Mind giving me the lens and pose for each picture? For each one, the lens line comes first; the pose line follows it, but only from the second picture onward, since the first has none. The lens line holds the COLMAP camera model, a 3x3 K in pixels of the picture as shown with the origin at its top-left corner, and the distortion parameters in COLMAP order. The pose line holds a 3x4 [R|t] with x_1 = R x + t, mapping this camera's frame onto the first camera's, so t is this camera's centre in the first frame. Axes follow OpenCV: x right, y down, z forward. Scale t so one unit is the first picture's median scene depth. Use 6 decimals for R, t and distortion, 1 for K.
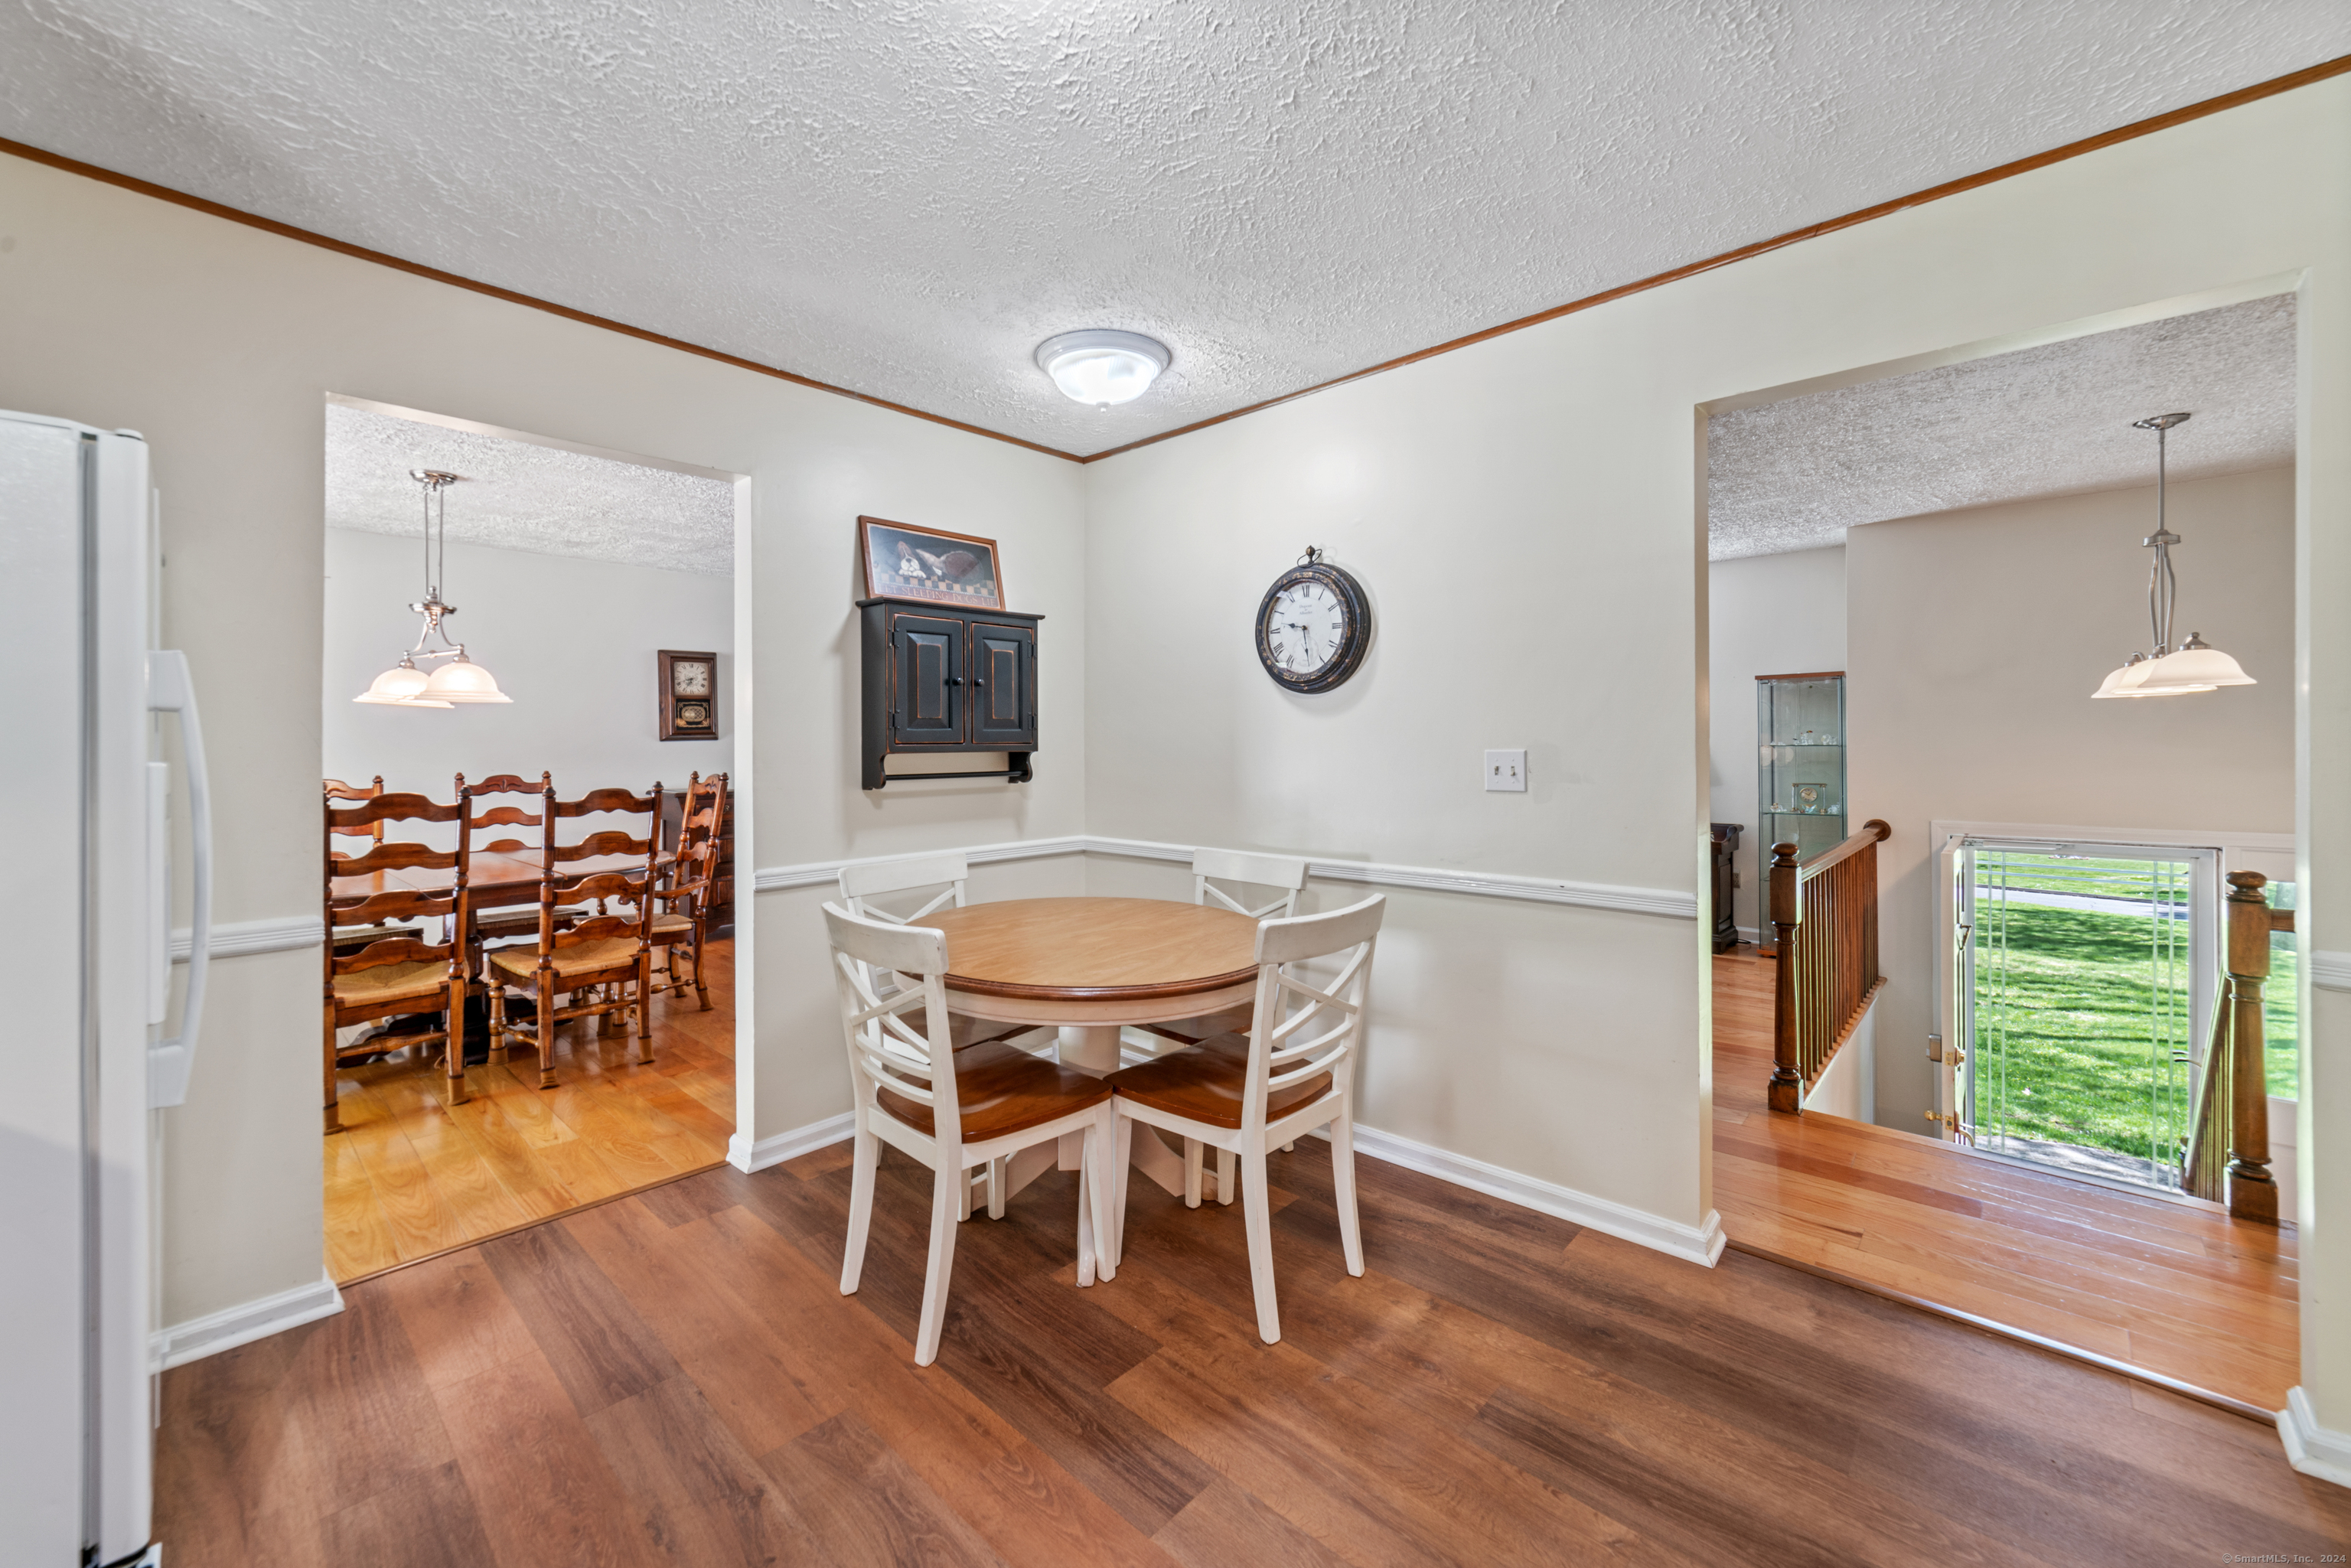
lens RADIAL K [[926.0, 0, 1168.6], [0, 926.0, 774.0], [0, 0, 1]] dist [0.001266, 0.000346]
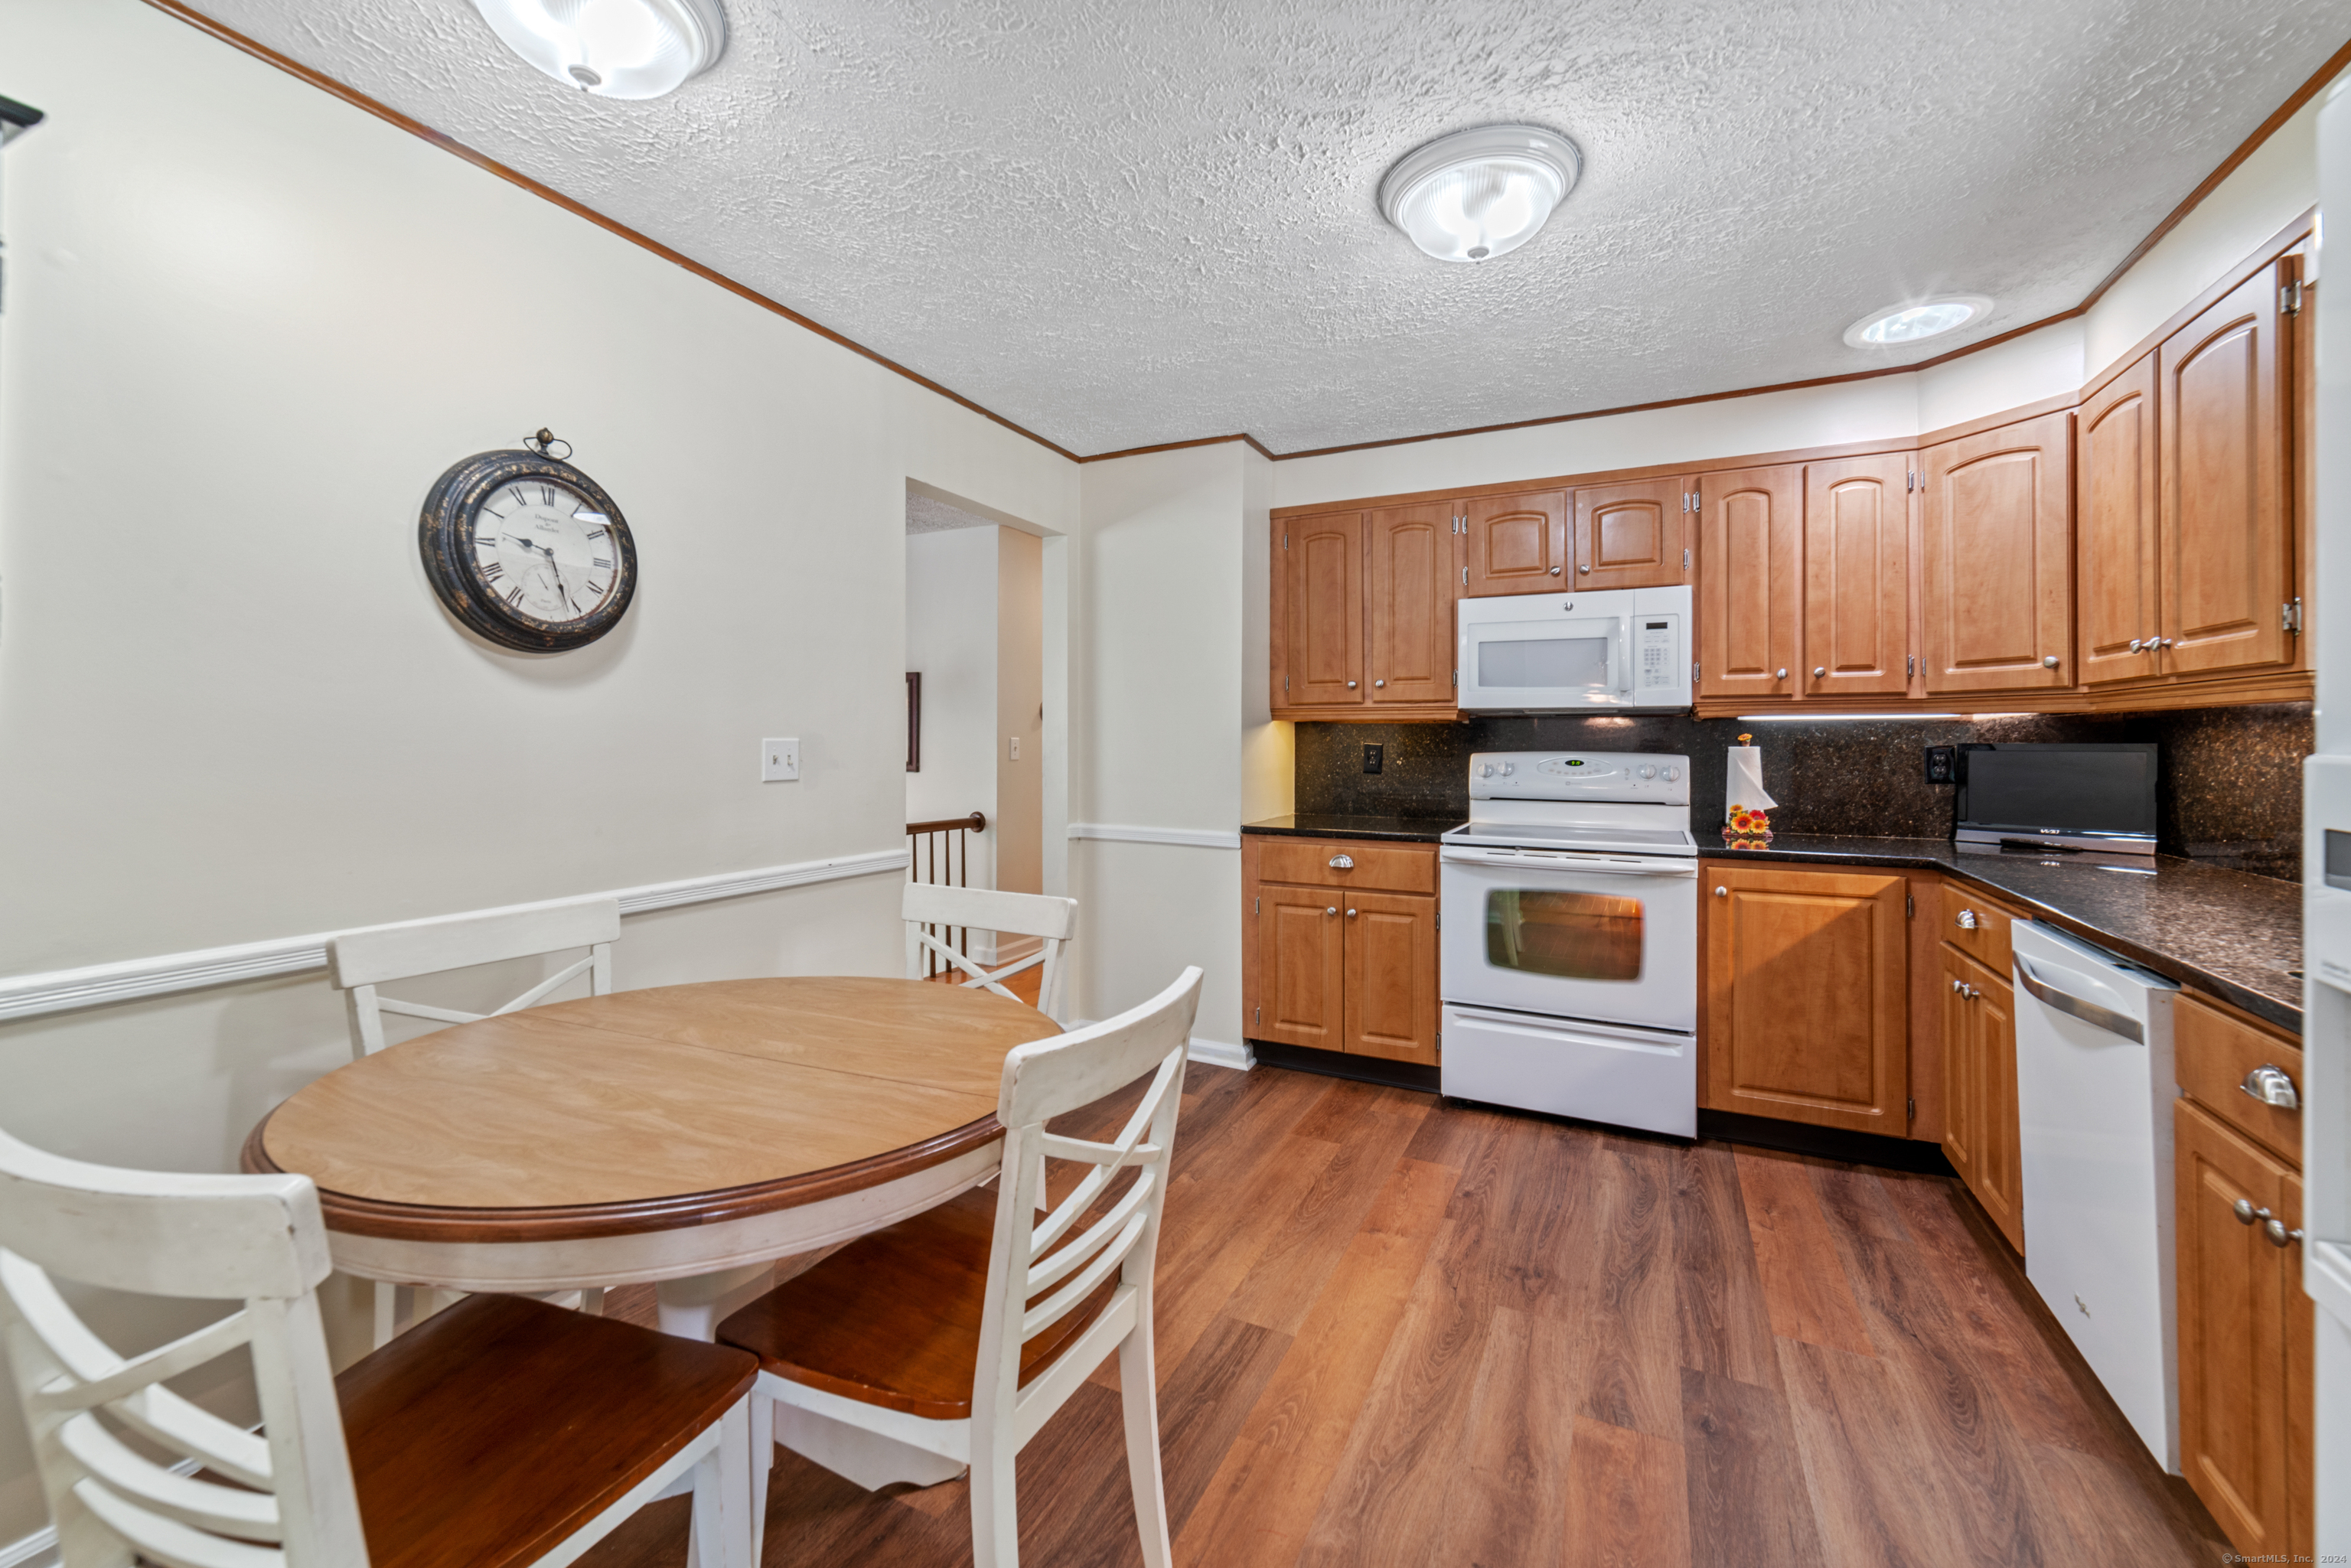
lens RADIAL K [[913.3, 0, 1179.8], [0, 913.3, 782.1], [0, 0, 1]] dist [-0.003748, 0.000297]
pose [[-0.276574, -0.044424, 0.959965, -0.713679], [0.019874, 0.998453, 0.051931, -0.023880], [-0.960787, 0.033441, -0.275263, 0.892423]]
